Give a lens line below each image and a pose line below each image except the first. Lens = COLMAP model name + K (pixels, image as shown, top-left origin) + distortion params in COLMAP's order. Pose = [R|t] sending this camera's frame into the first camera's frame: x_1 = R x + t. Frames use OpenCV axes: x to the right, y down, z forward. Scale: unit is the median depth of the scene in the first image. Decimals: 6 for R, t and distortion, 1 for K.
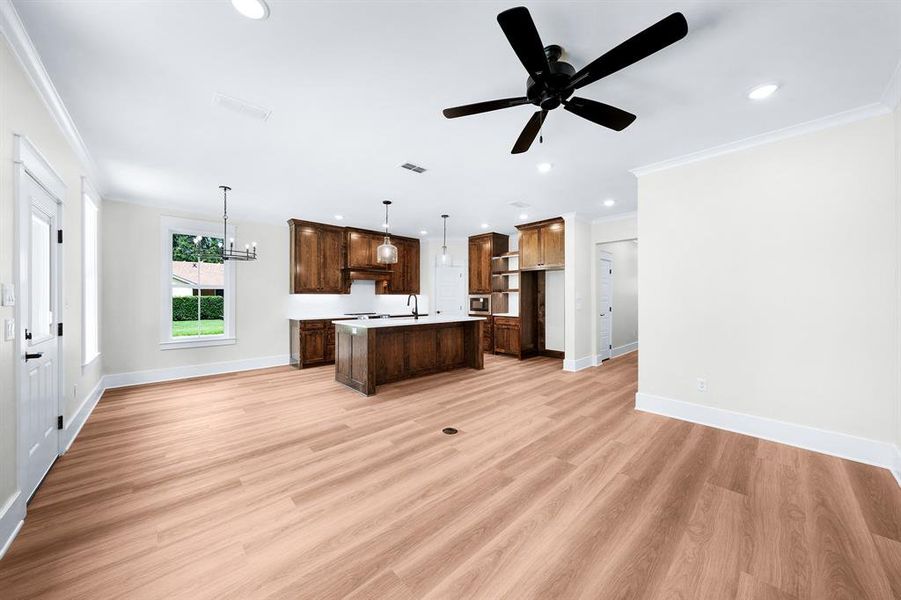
lens RADIAL K [[311.7, 0, 452.8], [0, 311.7, 297.1], [0, 0, 1]] dist [-0.002623, 0.000282]
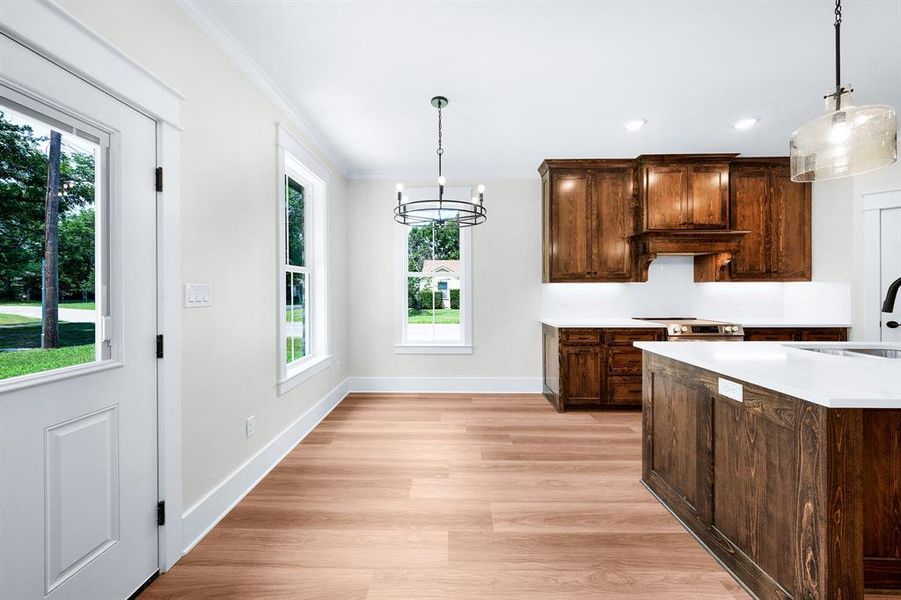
lens RADIAL K [[311.7, 0, 446.0], [0, 311.7, 291.3], [0, 0, 1]] dist [-0.002623, 0.000282]
pose [[0.710318, 0.000029, -0.703881, -0.195025], [0.005520, 0.999969, 0.005612, 0.001742], [0.703859, -0.007872, 0.710296, 0.370159]]
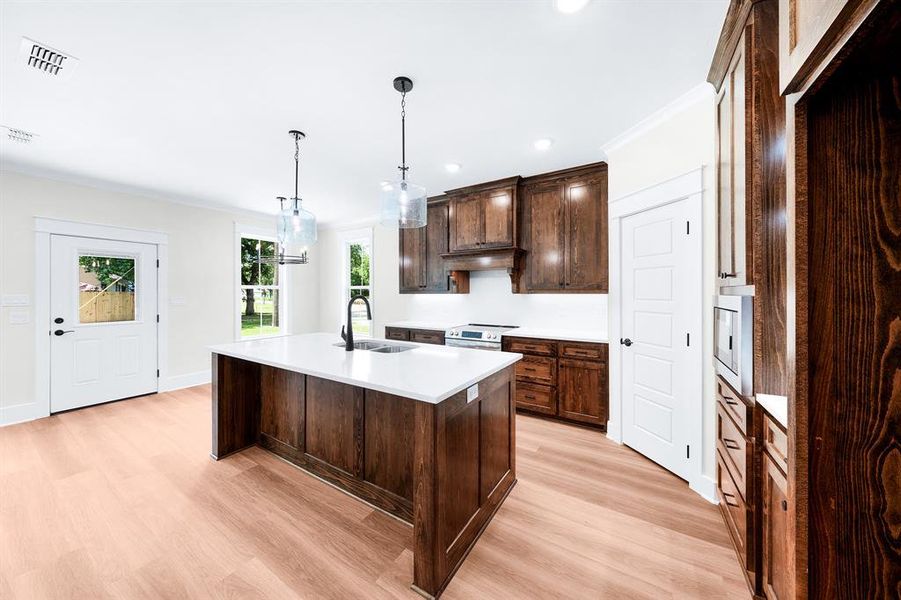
lens RADIAL K [[311.7, 0, 448.2], [0, 311.7, 294.0], [0, 0, 1]] dist [-0.002623, 0.000282]
pose [[0.240729, 0.004825, -0.970580, 0.291651], [0.005559, 0.999964, 0.006350, -0.012607], [0.970576, -0.006924, 0.240694, 0.814527]]
